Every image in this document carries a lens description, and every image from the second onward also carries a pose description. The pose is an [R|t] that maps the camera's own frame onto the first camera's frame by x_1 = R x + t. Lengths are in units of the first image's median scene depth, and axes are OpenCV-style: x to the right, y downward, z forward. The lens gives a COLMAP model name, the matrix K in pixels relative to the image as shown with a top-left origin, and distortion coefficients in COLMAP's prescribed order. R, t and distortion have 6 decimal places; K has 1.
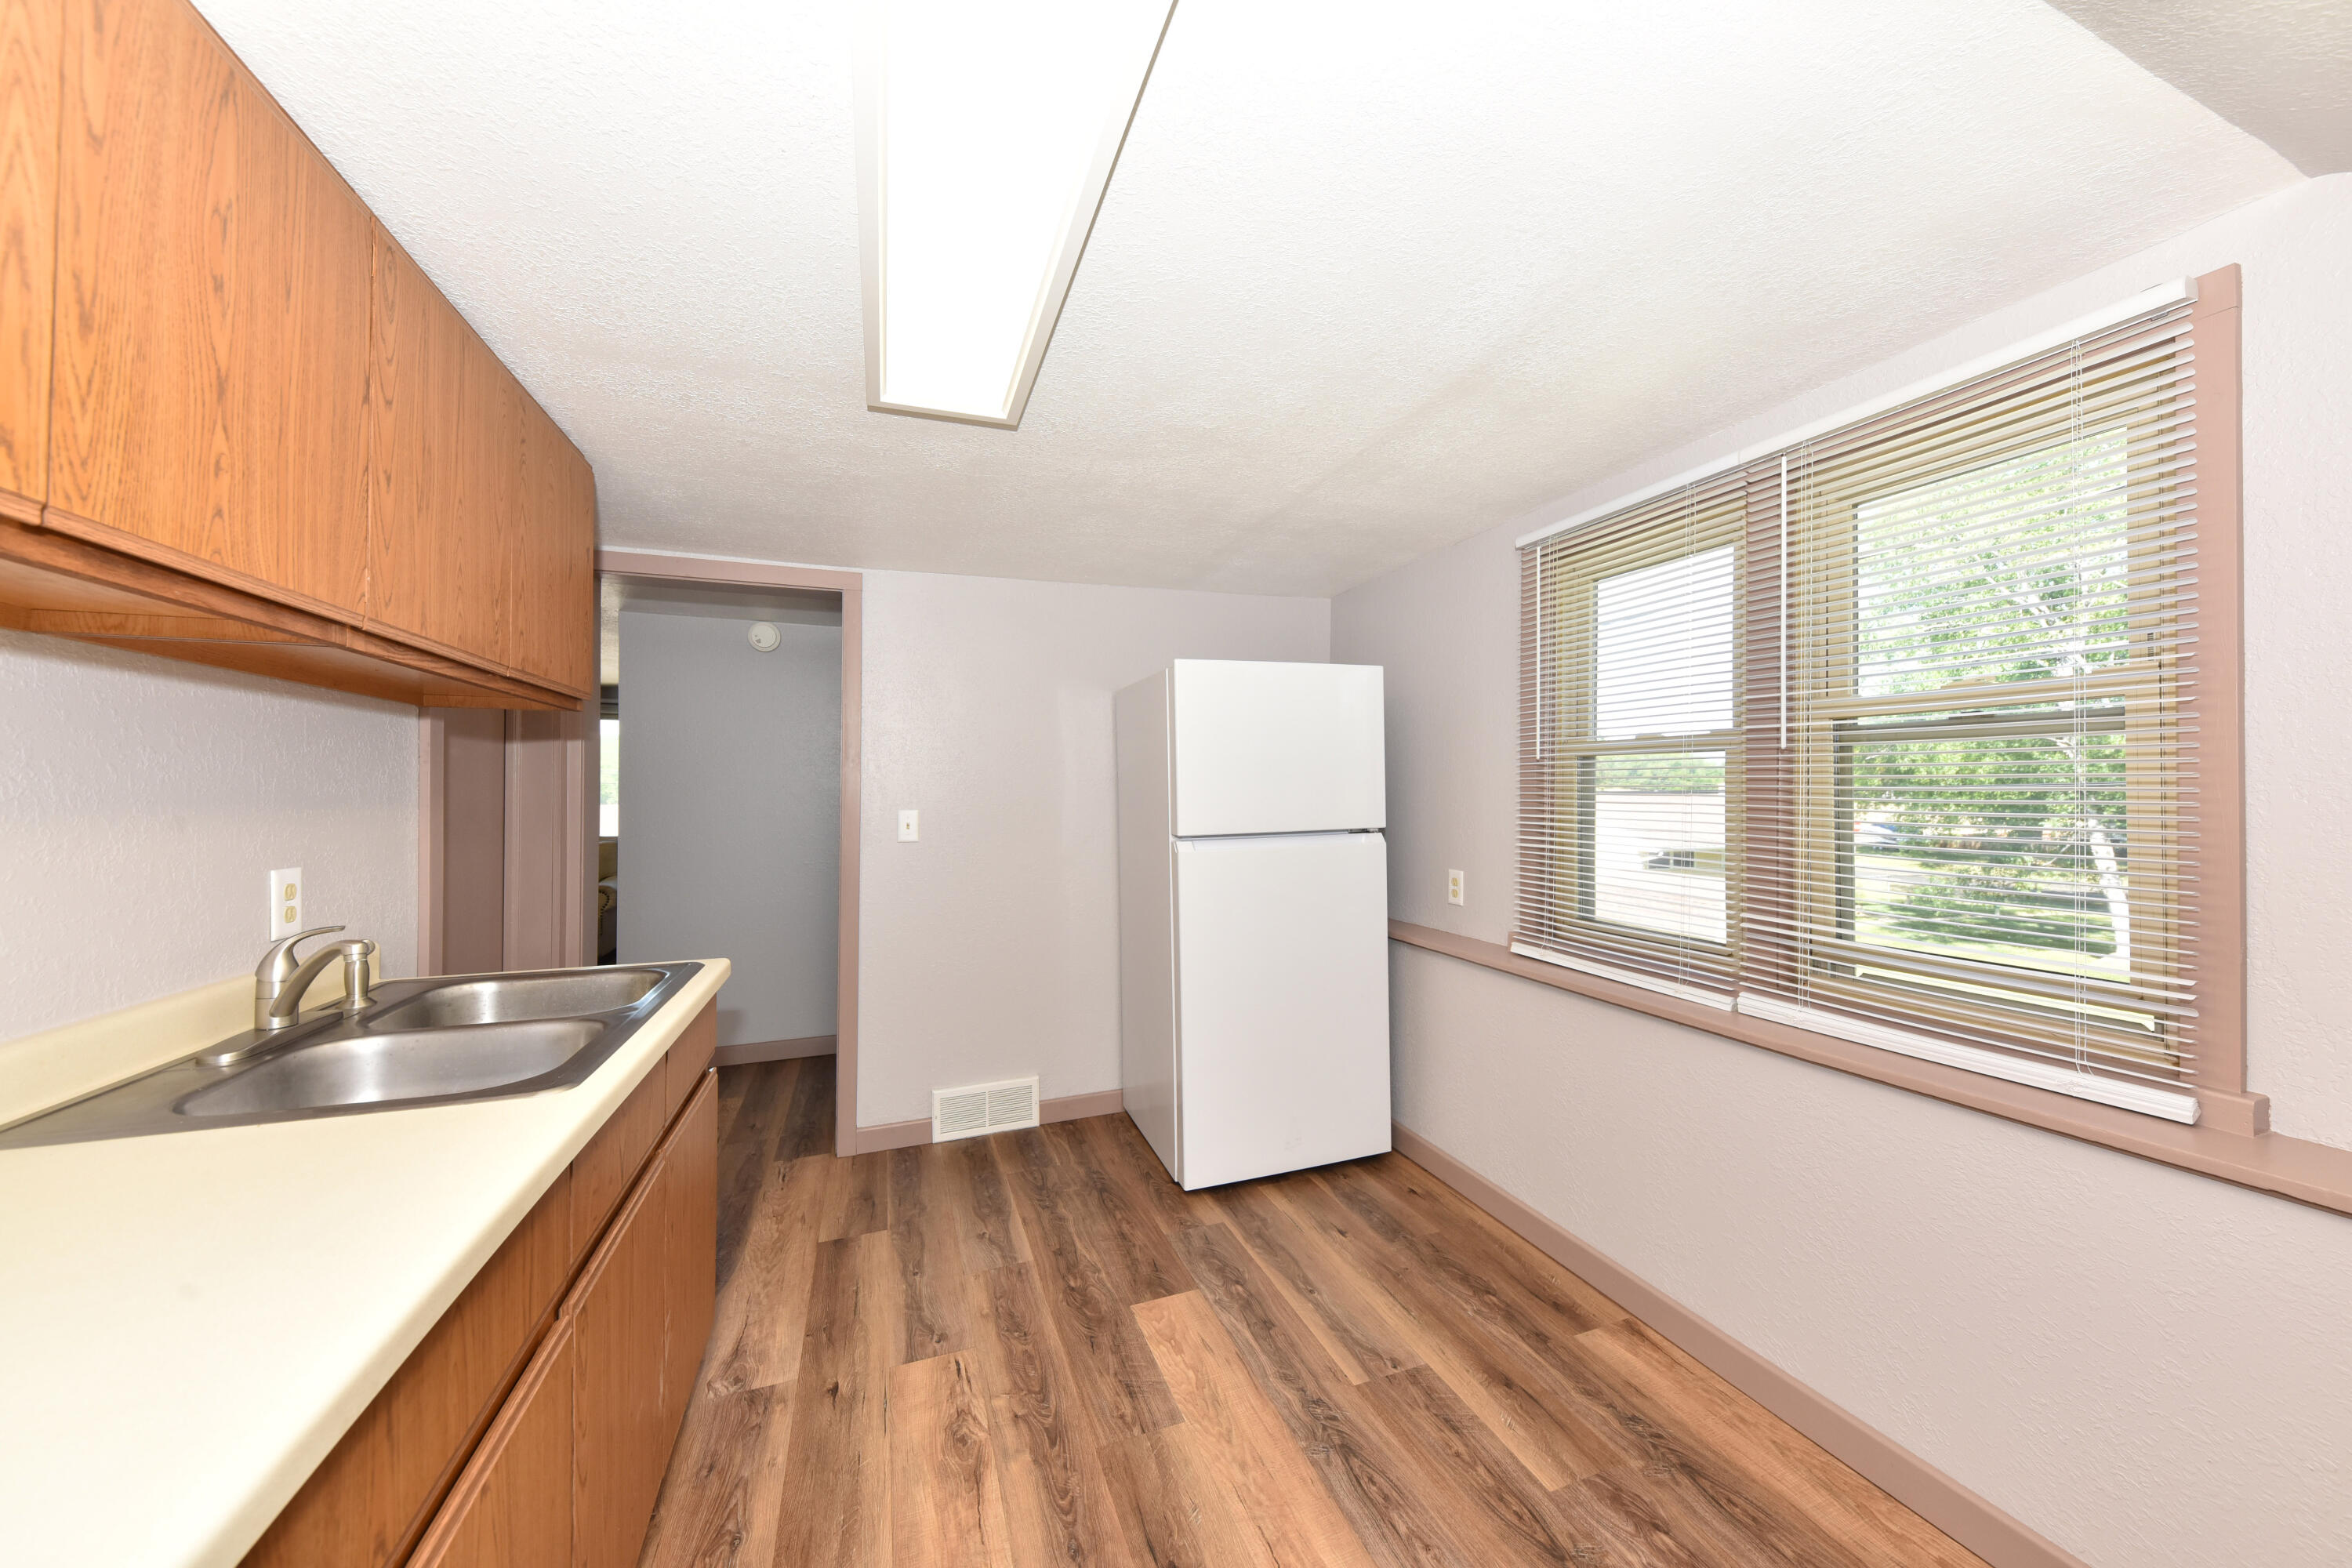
lens RADIAL K [[817.0, 0, 1193.2], [0, 817.0, 783.4], [0, 0, 1]] dist [-0.003731, -0.001281]
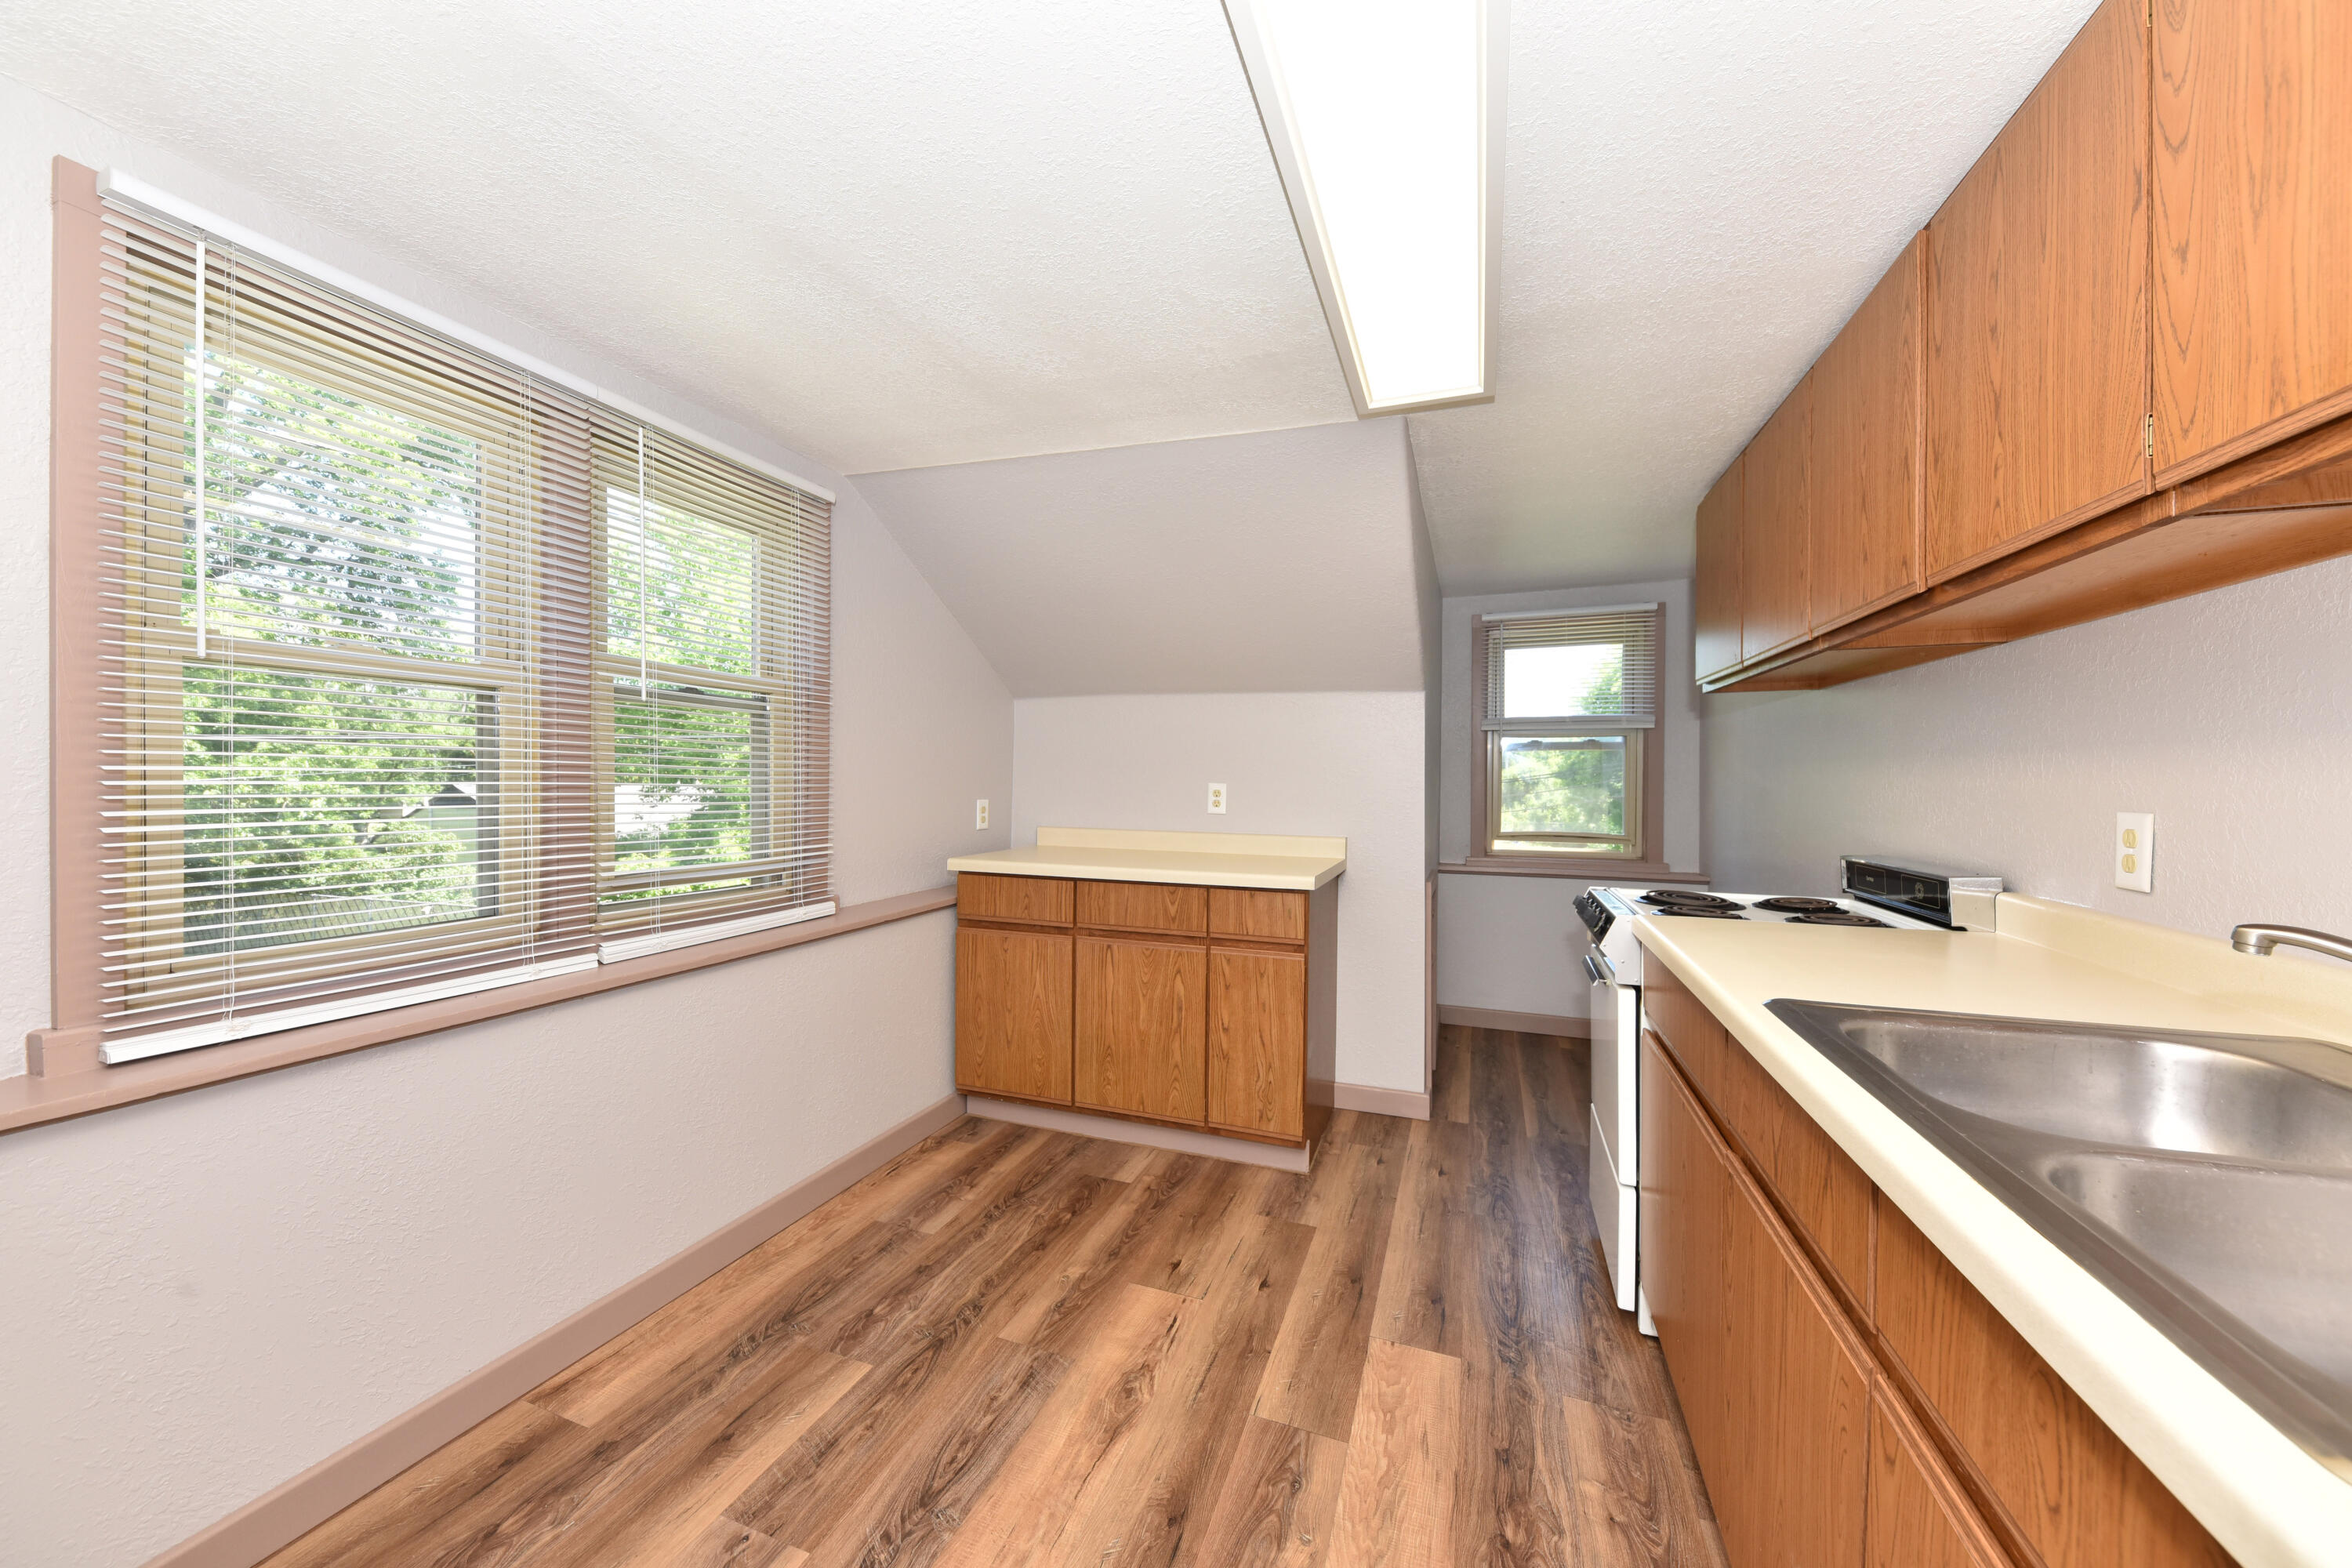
lens RADIAL K [[817.0, 0, 1176.4], [0, 817.0, 788.2], [0, 0, 1]] dist [-0.003731, -0.001281]
pose [[-0.752399, -0.011773, 0.658602, -0.556374], [-0.011199, 0.999924, 0.005079, 0.063722], [-0.658612, -0.003554, -0.752474, 1.454749]]
